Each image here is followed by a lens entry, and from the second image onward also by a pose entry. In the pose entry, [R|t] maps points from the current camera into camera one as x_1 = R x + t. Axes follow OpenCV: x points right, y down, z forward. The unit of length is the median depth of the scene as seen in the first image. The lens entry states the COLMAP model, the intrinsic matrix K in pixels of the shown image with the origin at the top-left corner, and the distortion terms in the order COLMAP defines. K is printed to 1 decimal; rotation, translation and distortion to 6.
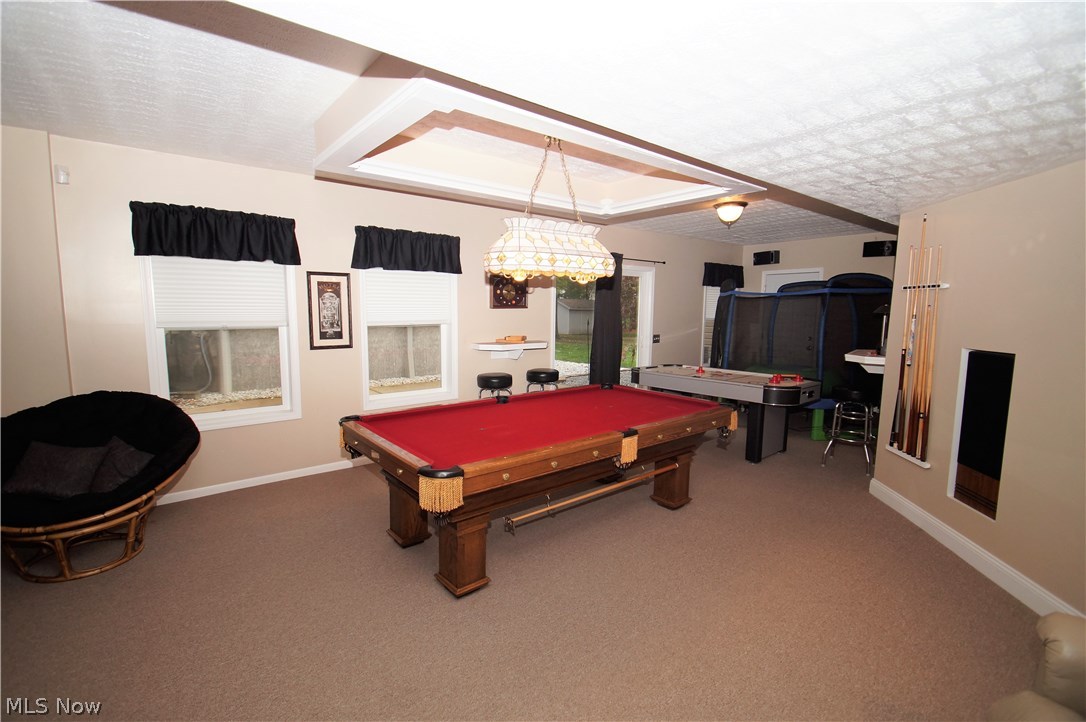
lens RADIAL K [[480.7, 0, 543.0], [0, 480.7, 361.0], [0, 0, 1]] dist [0.003119, 0.000247]
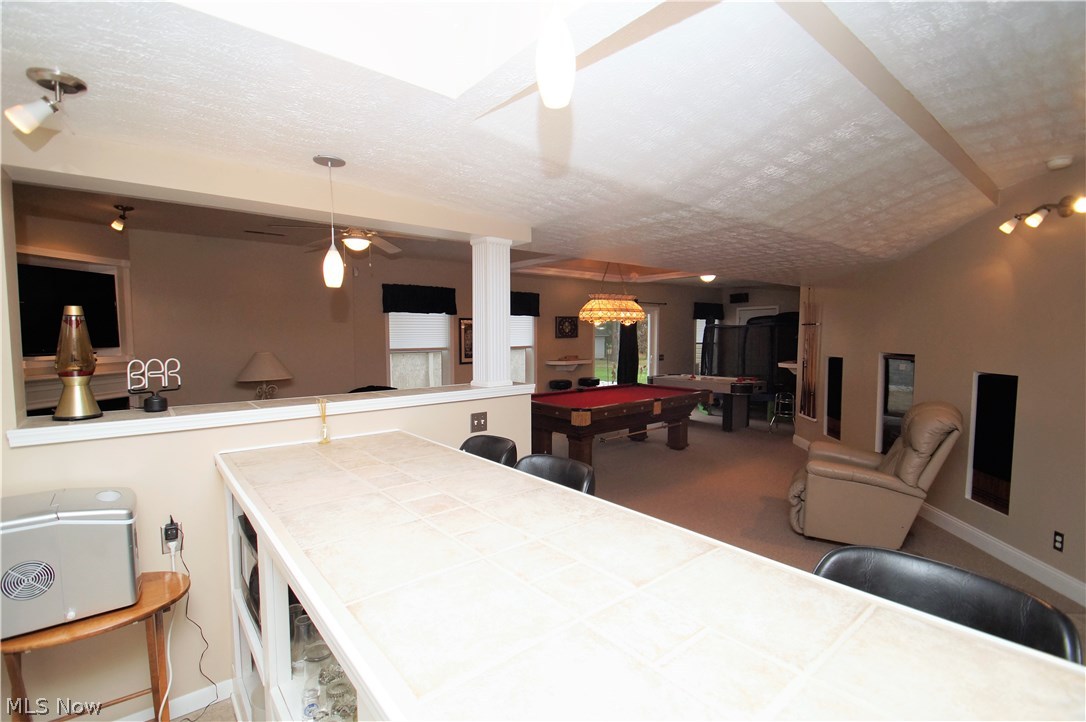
lens RADIAL K [[480.7, 0, 543.0], [0, 480.7, 361.0], [0, 0, 1]] dist [0.003119, 0.000247]
pose [[0.999853, -0.013119, 0.011002, -0.207330], [0.013708, 0.998377, -0.055269, 0.060281], [-0.010259, 0.055412, 0.998411, -0.660023]]
